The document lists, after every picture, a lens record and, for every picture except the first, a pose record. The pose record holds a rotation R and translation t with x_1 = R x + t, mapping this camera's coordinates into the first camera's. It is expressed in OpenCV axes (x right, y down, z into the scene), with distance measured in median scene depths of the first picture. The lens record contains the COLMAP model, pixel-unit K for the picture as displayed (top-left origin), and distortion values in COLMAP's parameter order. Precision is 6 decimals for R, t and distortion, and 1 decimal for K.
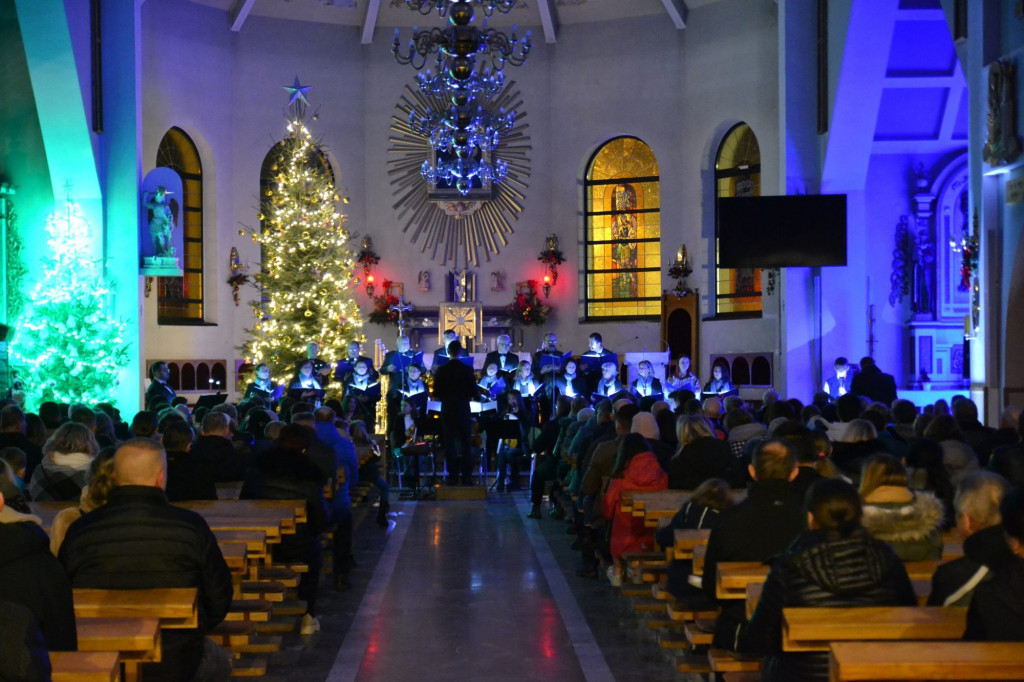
lens RADIAL K [[2154.7, 0, 512.0], [0, 2154.7, 342.1], [0, 0, 1]] dist [0.209742, 0.000000]
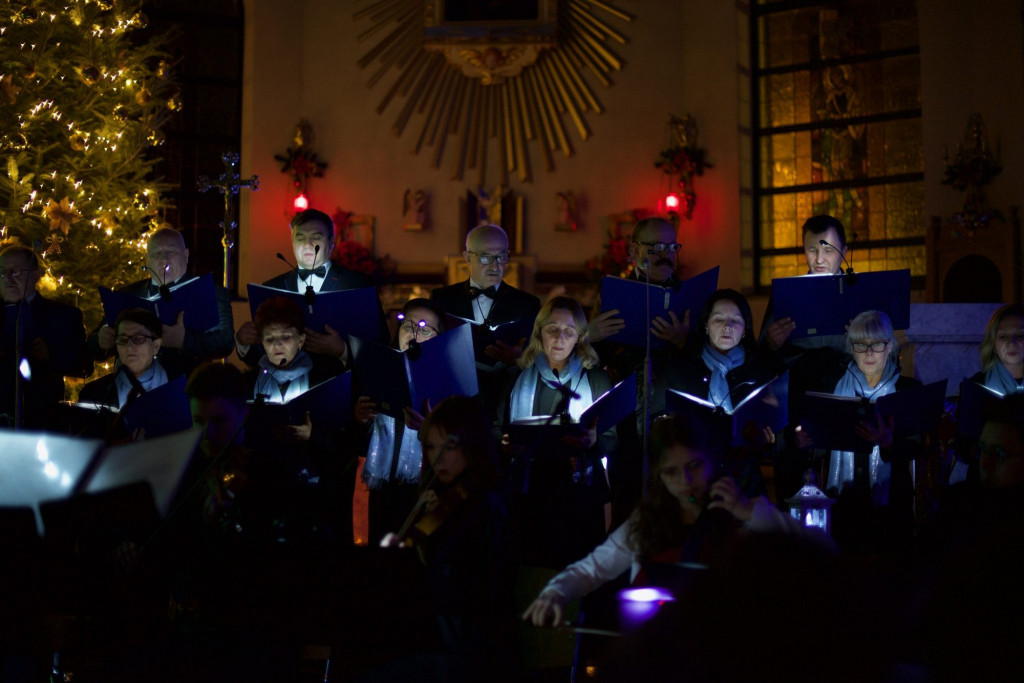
lens RADIAL K [[1513.2, 0, 526.5], [0, 1513.2, 338.2], [0, 0, 1]] dist [-0.114600, 0.000000]
pose [[0.994739, 0.003999, -0.102366, 0.018272], [-0.010164, 0.998160, -0.059773, 0.019891], [0.101939, 0.060499, 0.992949, 0.671365]]
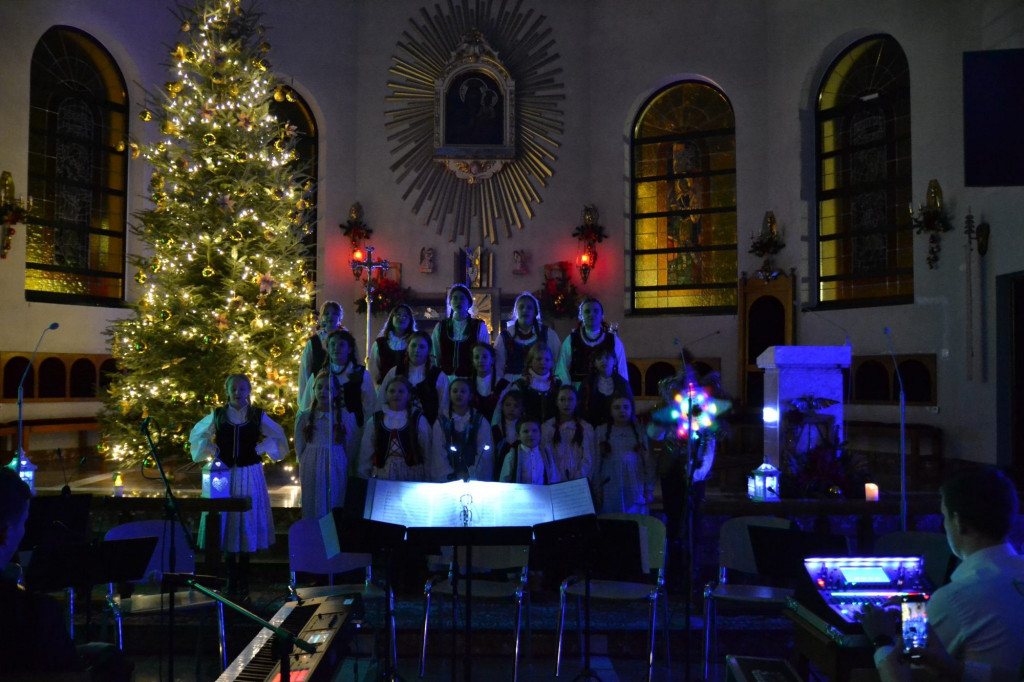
lens RADIAL K [[966.2, 0, 498.5], [0, 966.2, 338.8], [0, 0, 1]] dist [-0.058383, 0.000000]
pose [[0.999915, 0.013060, -0.000201, -0.014606], [-0.013061, 0.999604, -0.024918, 0.008607], [-0.000125, 0.024919, 0.999689, 0.650091]]
